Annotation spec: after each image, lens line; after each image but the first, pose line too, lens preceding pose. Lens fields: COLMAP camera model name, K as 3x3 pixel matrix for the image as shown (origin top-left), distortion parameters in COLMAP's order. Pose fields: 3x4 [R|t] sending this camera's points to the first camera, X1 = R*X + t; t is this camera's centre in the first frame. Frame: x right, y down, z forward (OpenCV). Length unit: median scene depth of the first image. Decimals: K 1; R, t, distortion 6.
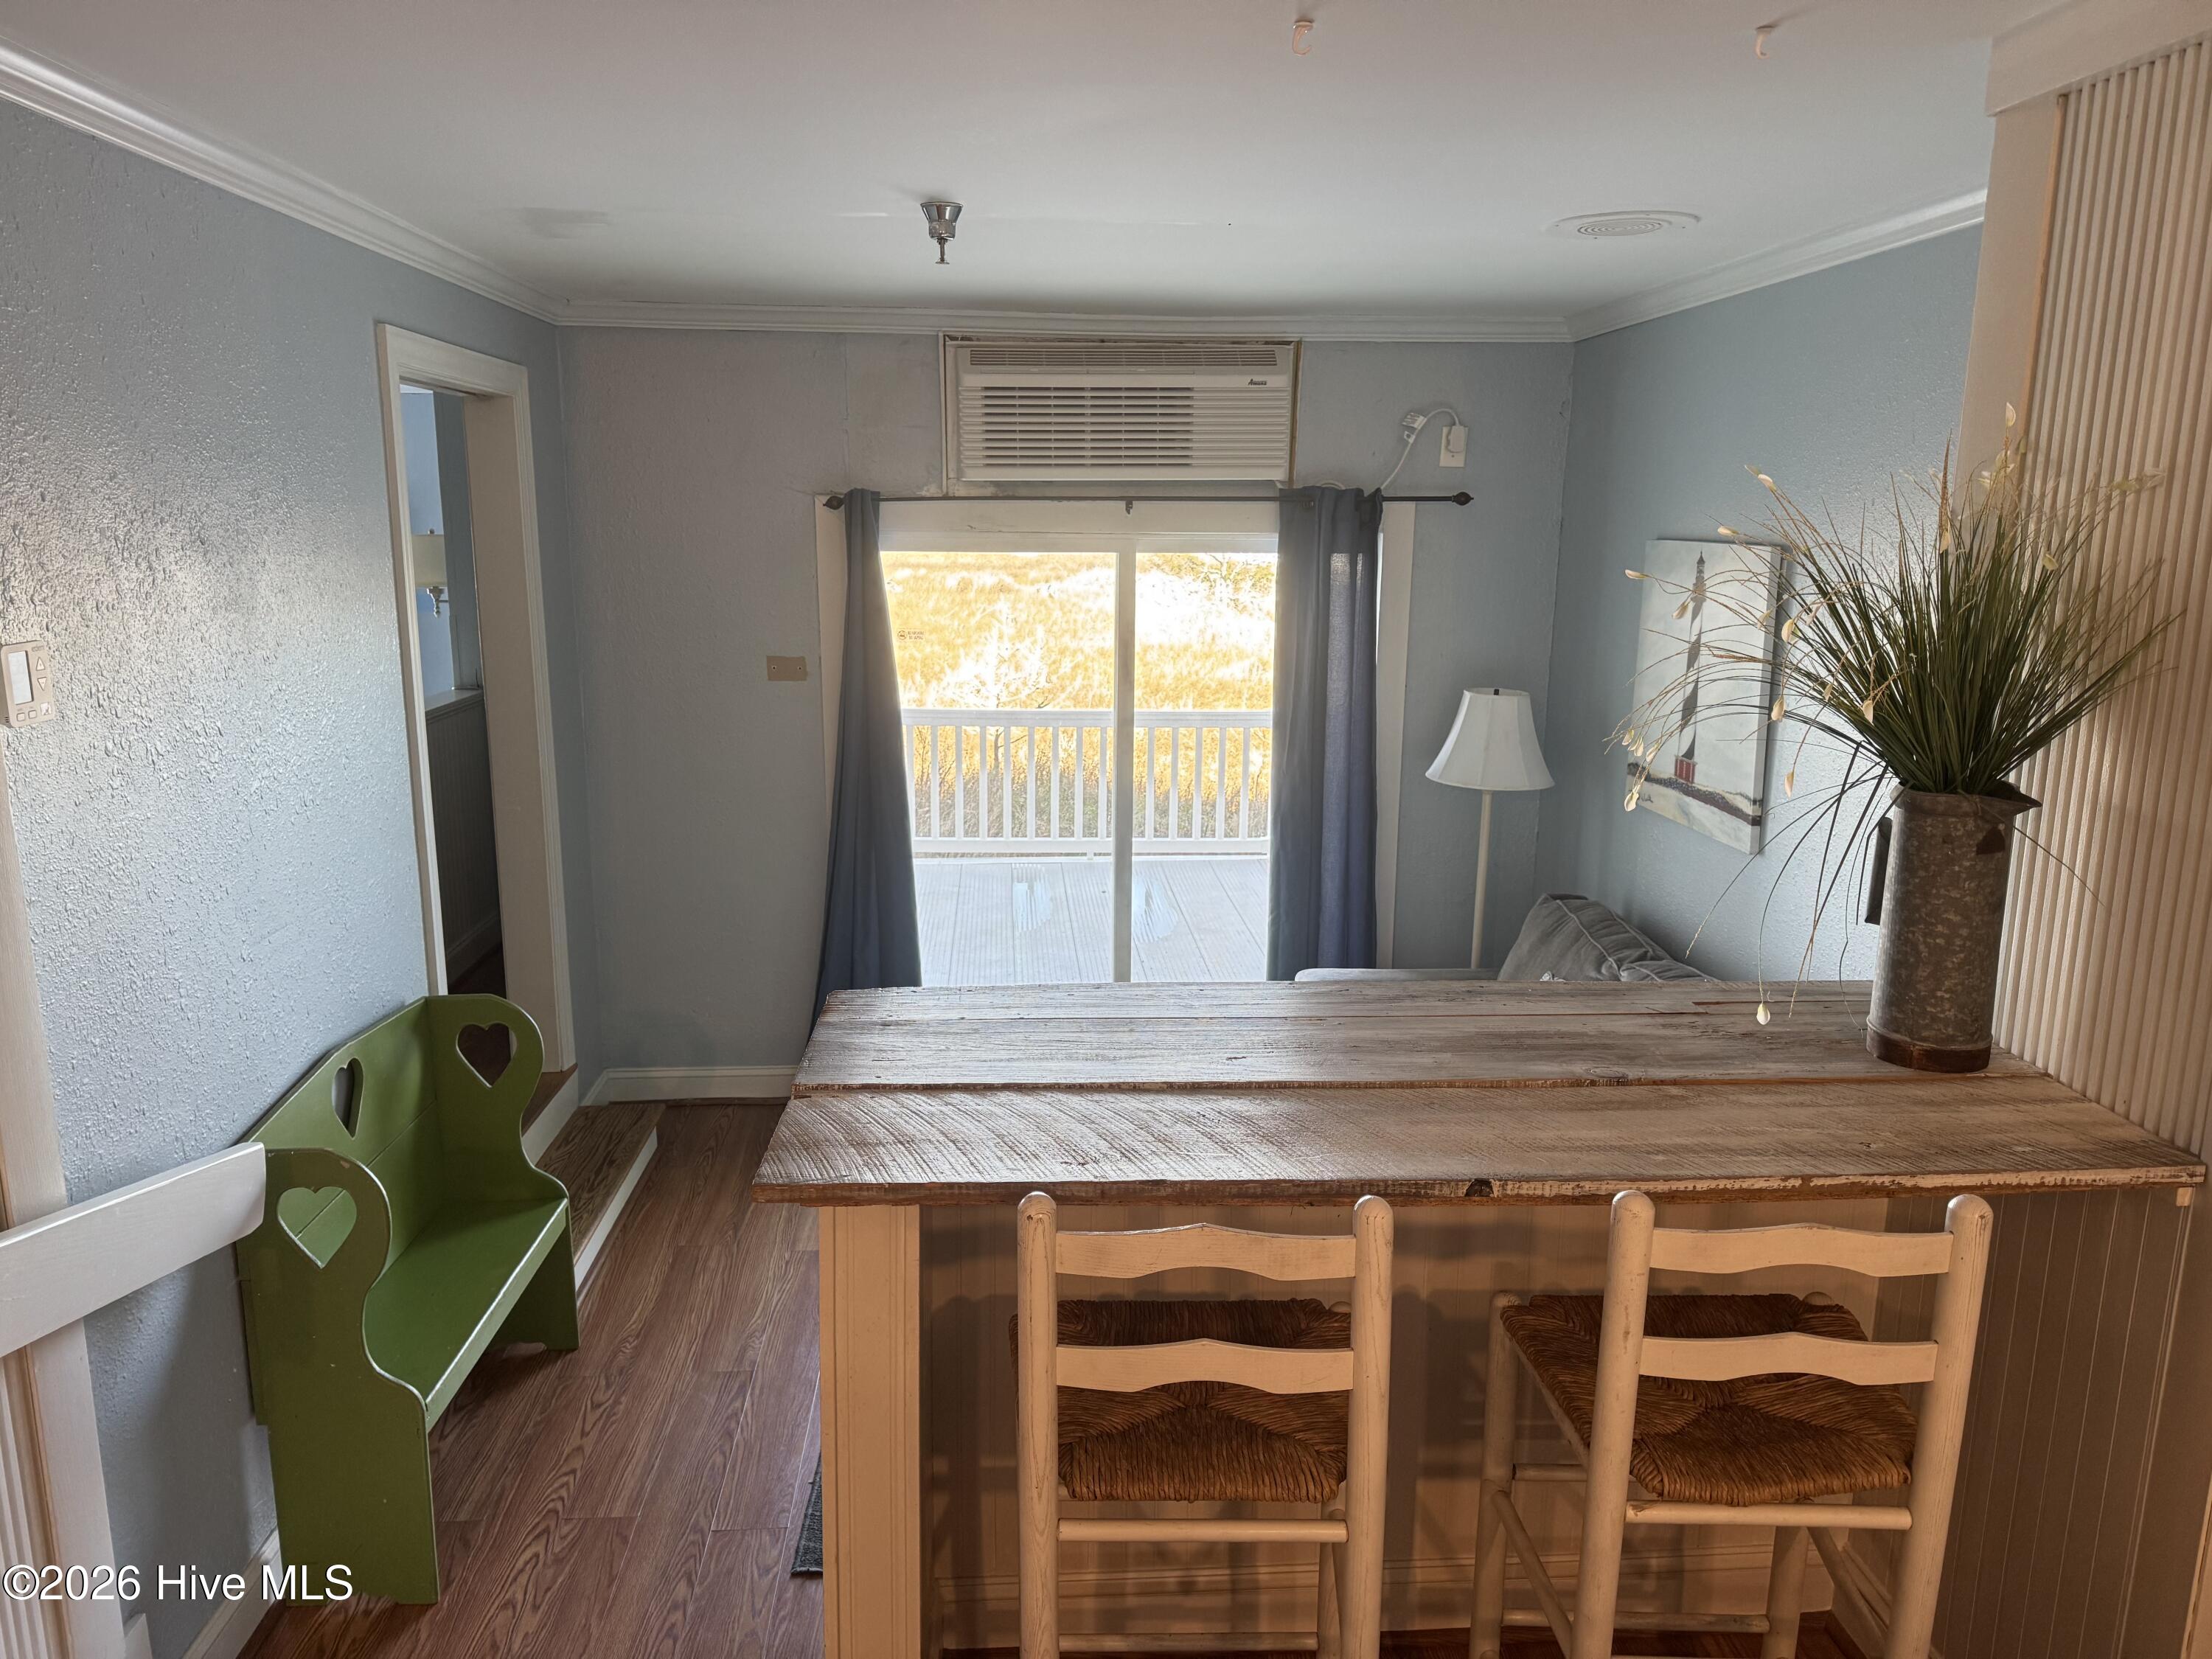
lens RADIAL K [[1601.6, 0, 1106.0], [0, 1601.6, 829.5], [0, 0, 1]] dist [-0.004606, -0.002178]
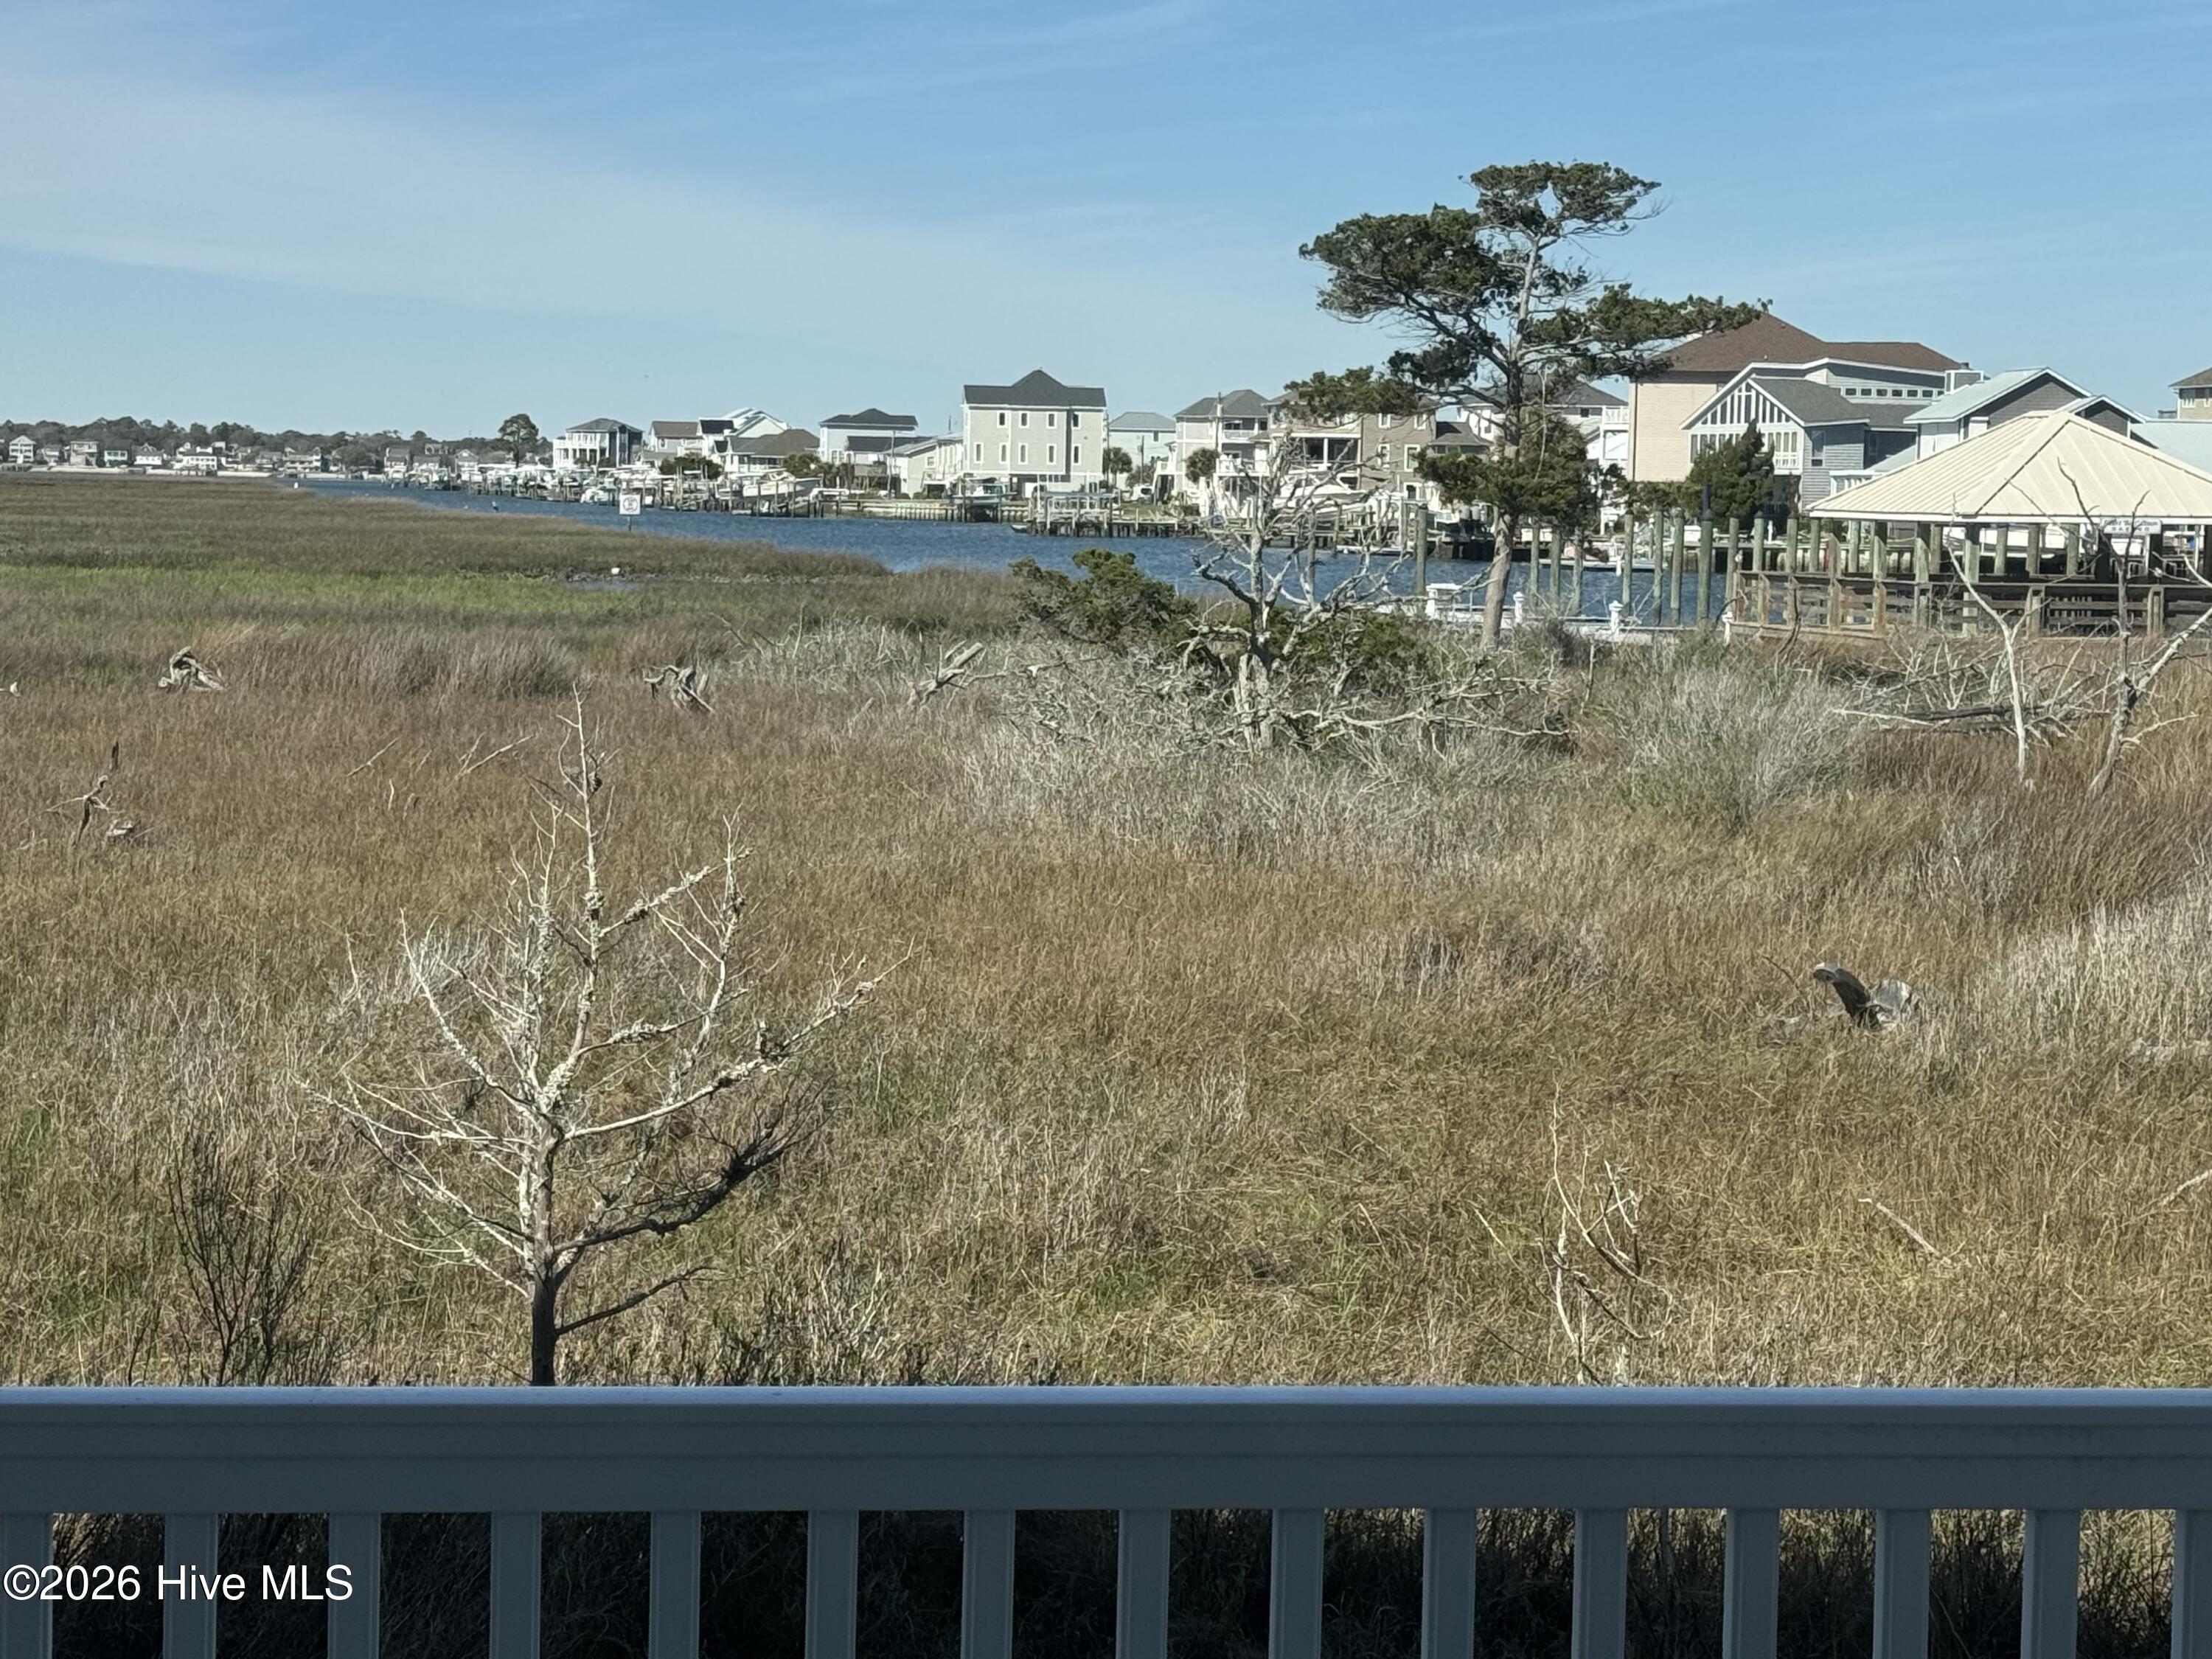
lens RADIAL K [[4465.9, 0, 1106.0], [0, 4465.9, 829.5], [0, 0, 1]] dist [-0.015938, -0.044114]
pose [[0.997889, 0.007348, 0.064520, -0.024094], [0.000374, 0.992911, -0.118864, -0.038762], [-0.064936, 0.118637, 0.990812, 0.285611]]
